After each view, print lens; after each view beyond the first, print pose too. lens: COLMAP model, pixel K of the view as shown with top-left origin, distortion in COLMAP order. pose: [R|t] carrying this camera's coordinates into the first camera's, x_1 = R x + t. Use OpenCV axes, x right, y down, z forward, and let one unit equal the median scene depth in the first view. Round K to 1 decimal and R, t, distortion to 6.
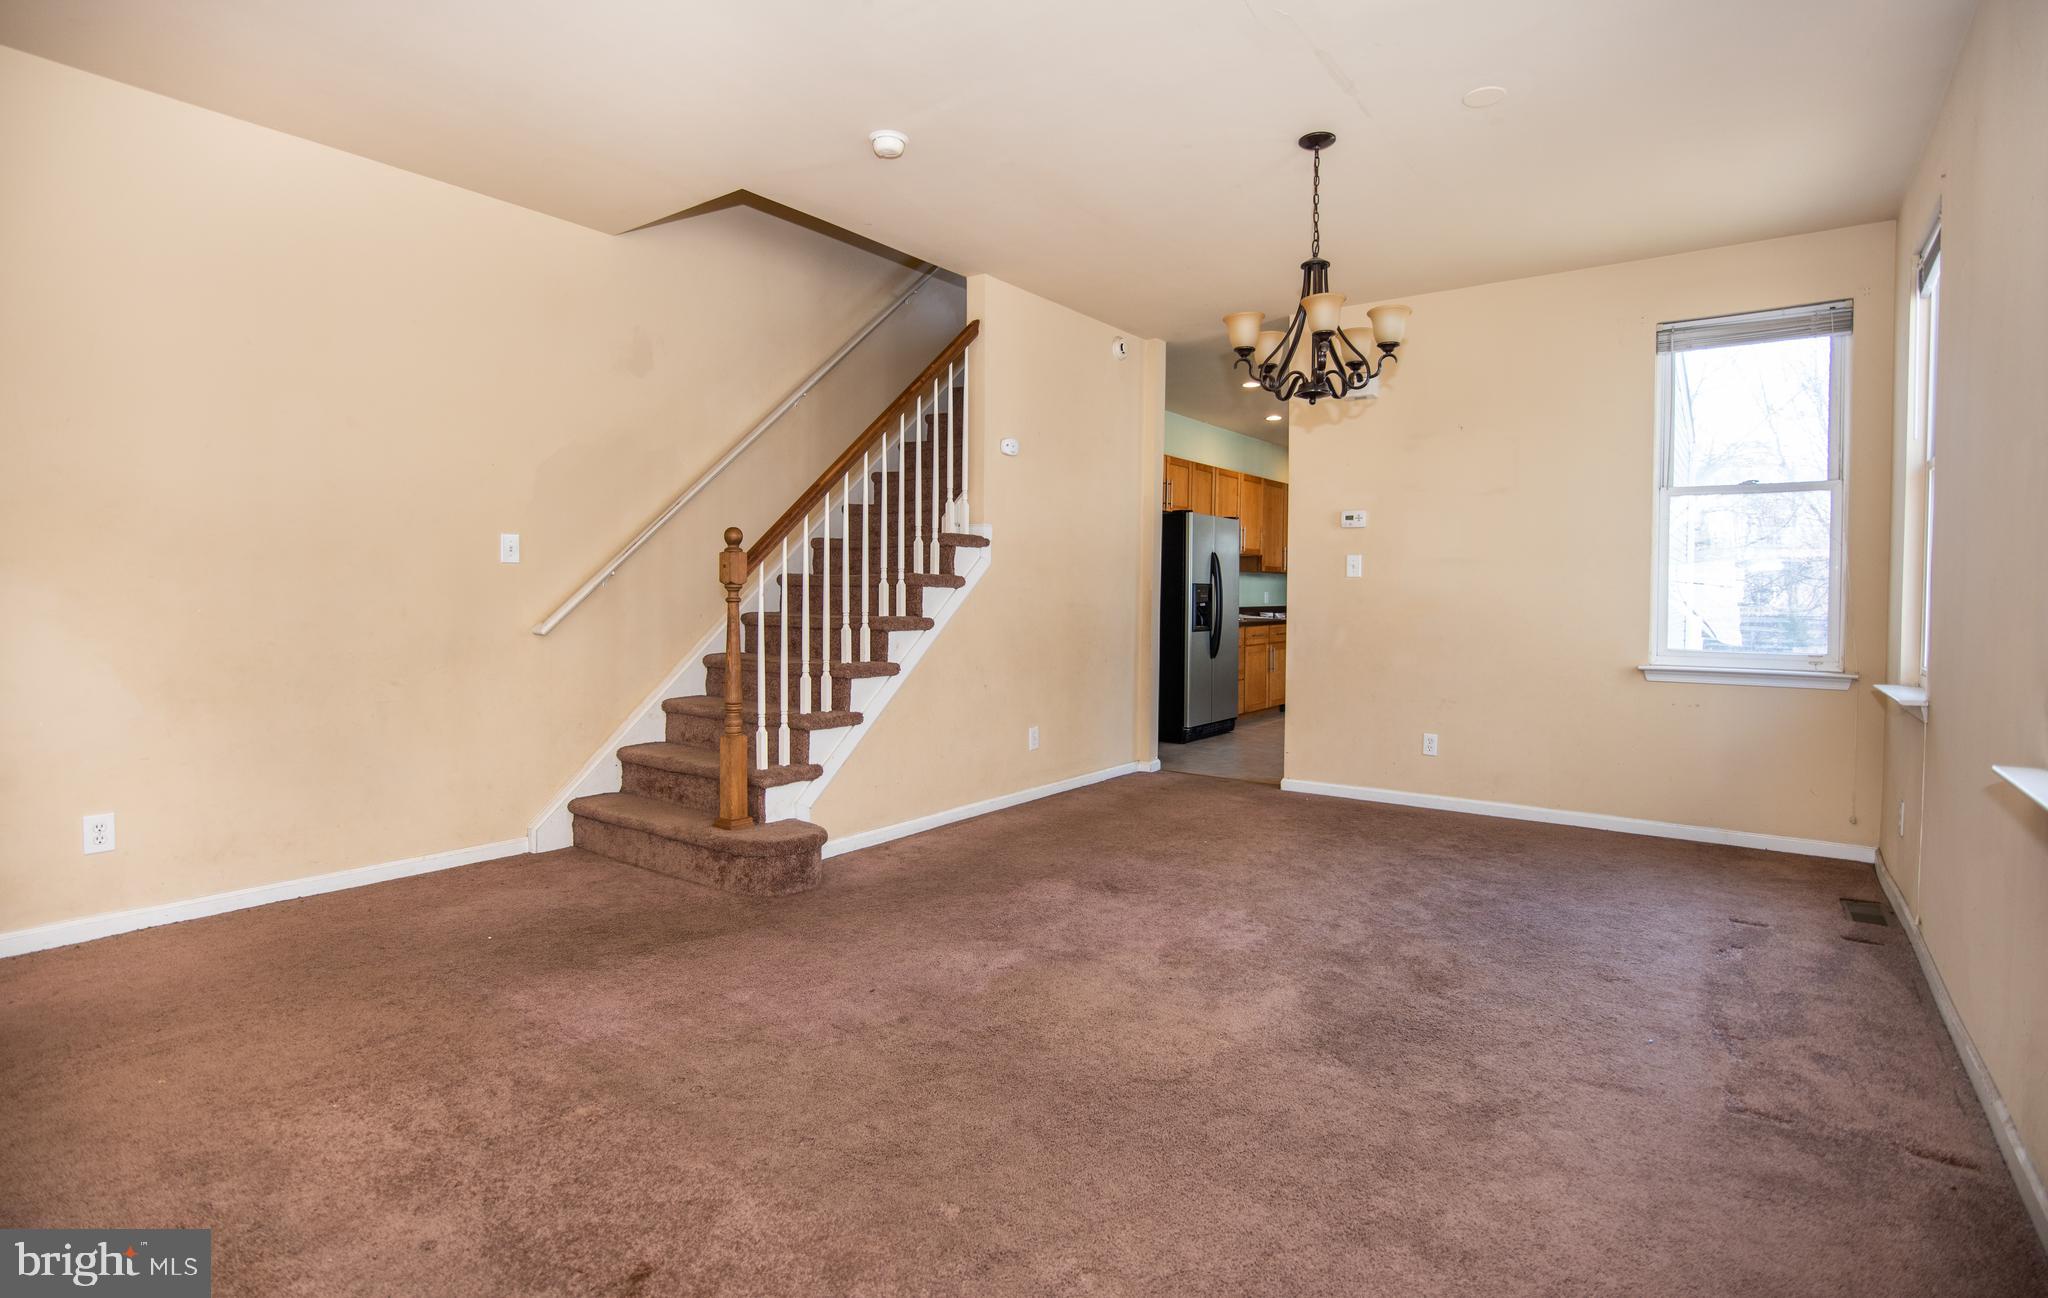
lens RADIAL K [[999.9, 0, 1024.1], [0, 999.9, 616.1], [0, 0, 1]] dist [-0.020548, -0.000185]
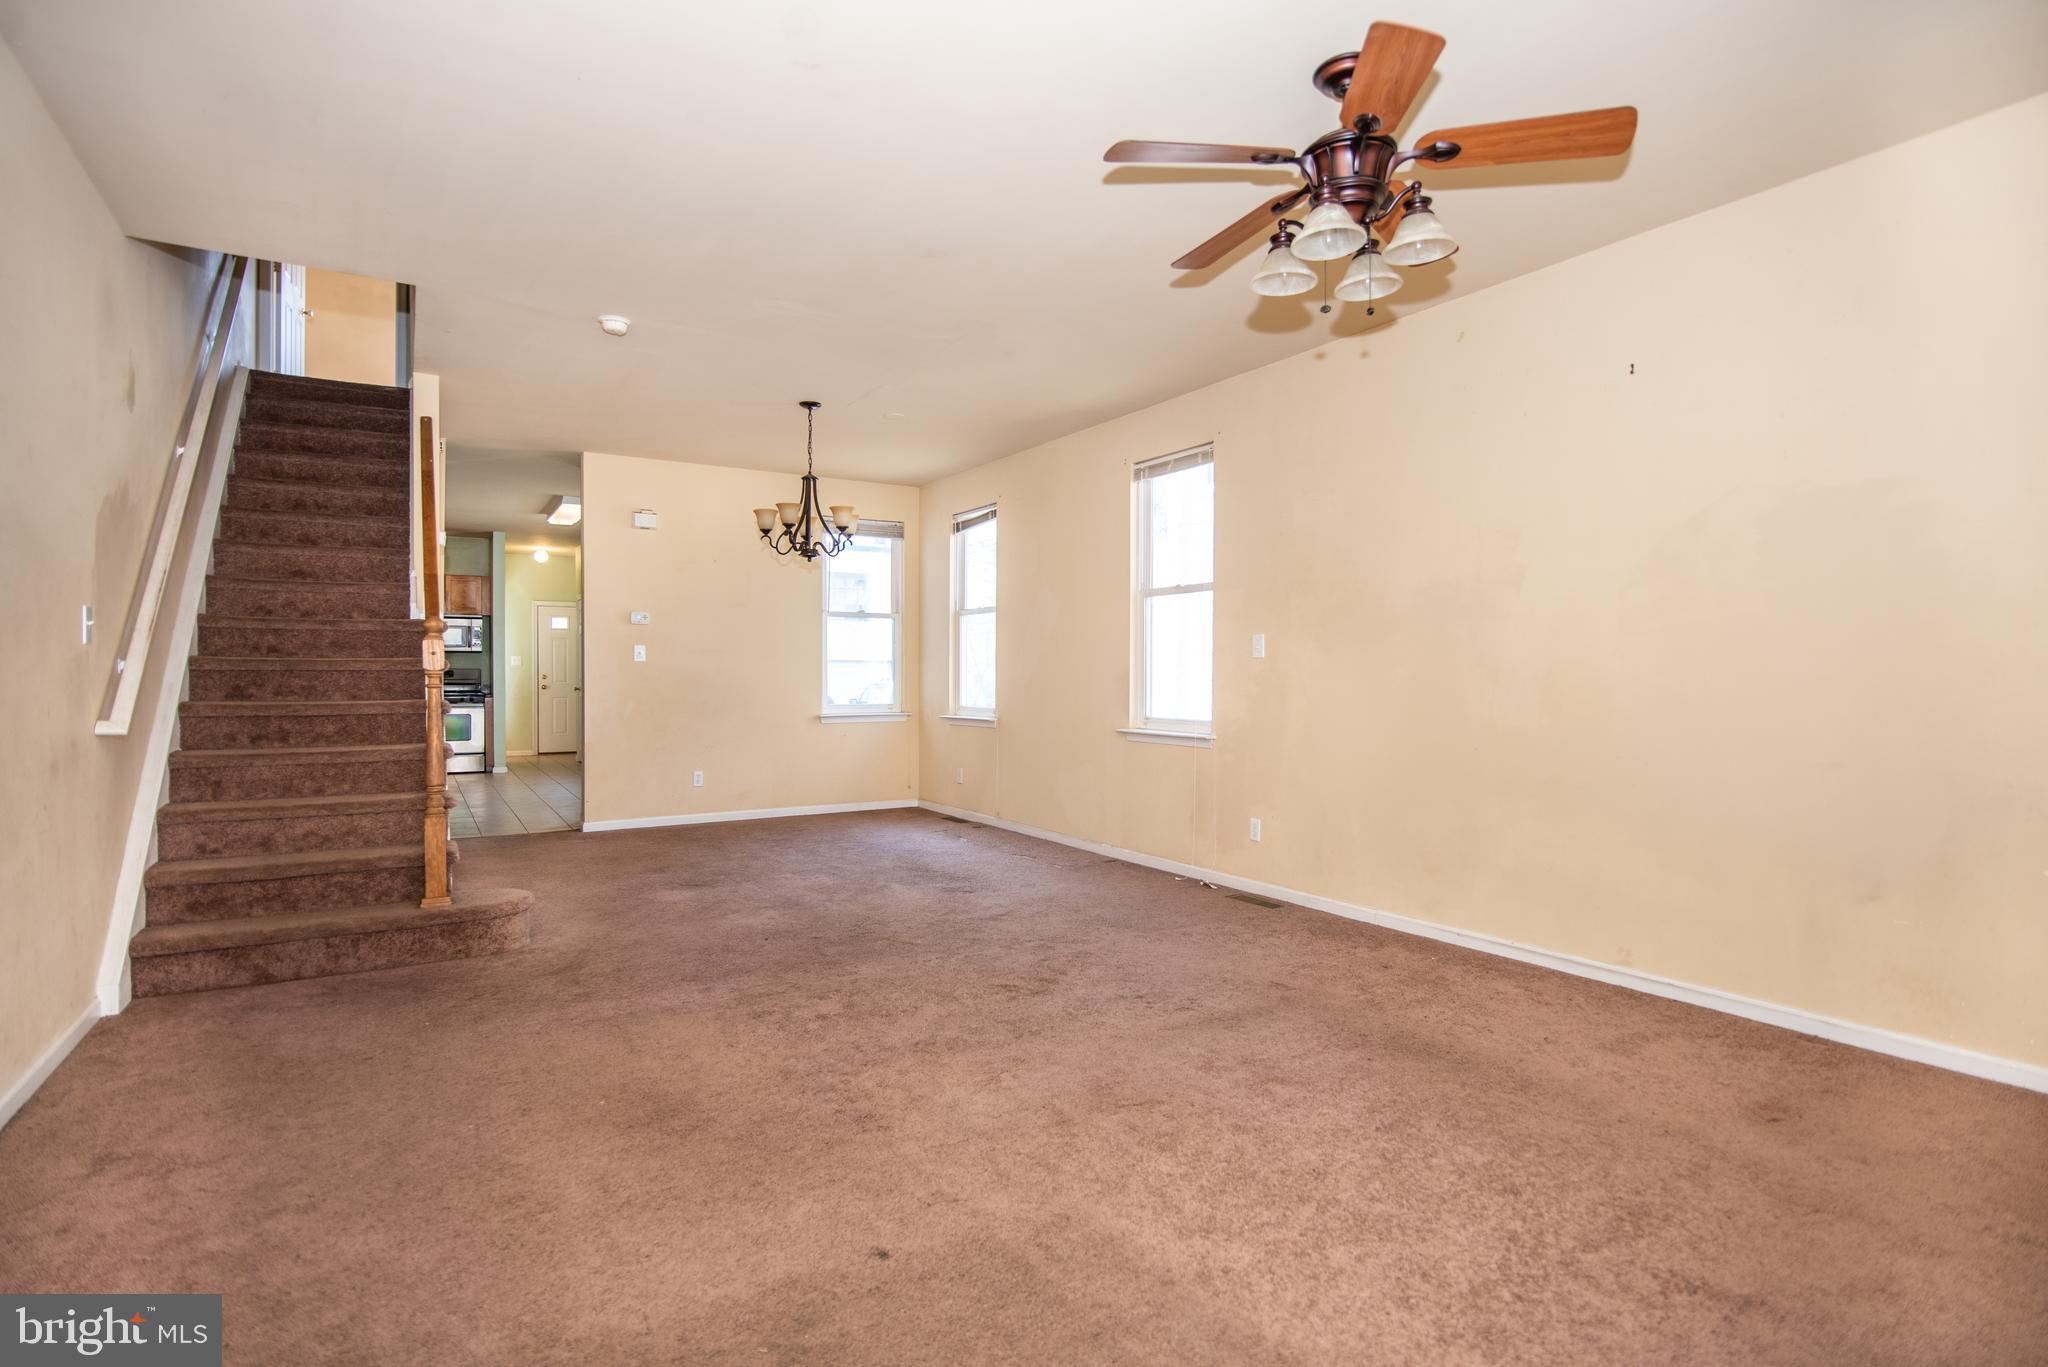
lens RADIAL K [[1000.5, 0, 1018.7], [0, 1000.5, 683.7], [0, 0, 1]] dist [-0.022263, 0.000722]
pose [[0.373542, -0.017177, 0.927454, -0.940775], [0.024103, 0.999671, 0.008807, -0.011599], [-0.927300, 0.019064, 0.373833, 0.044038]]
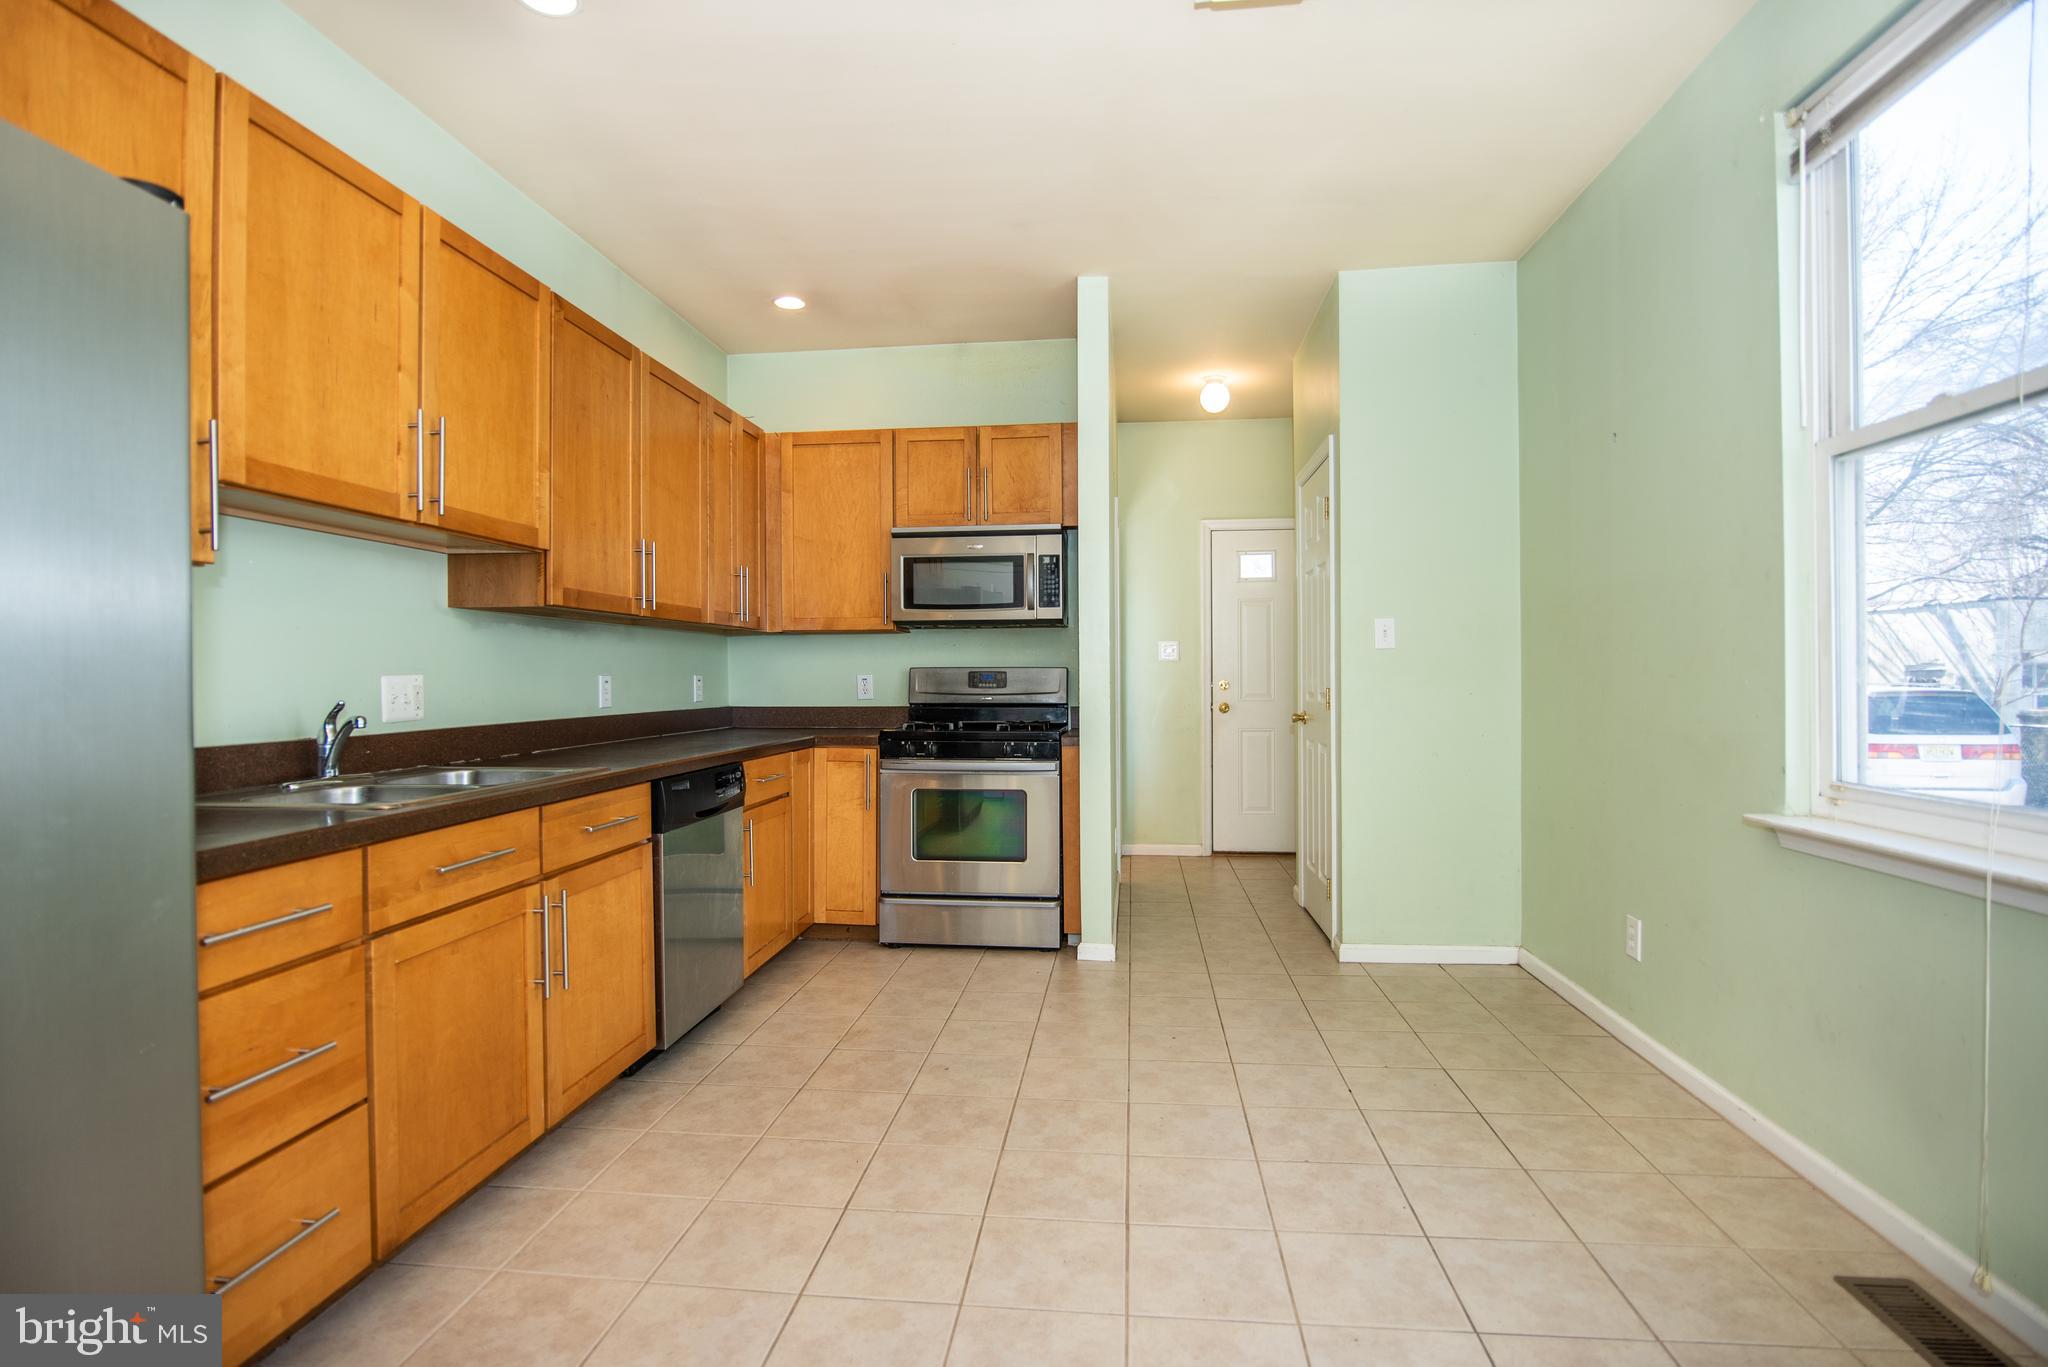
lens RADIAL K [[1000.5, 0, 1018.0], [0, 1000.5, 682.4], [0, 0, 1]] dist [-0.022263, 0.000722]
pose [[0.865127, -0.014278, 0.501349, 0.485890], [0.025426, 0.999558, -0.015409, -0.031328], [-0.500907, 0.026078, 0.865108, 1.563160]]
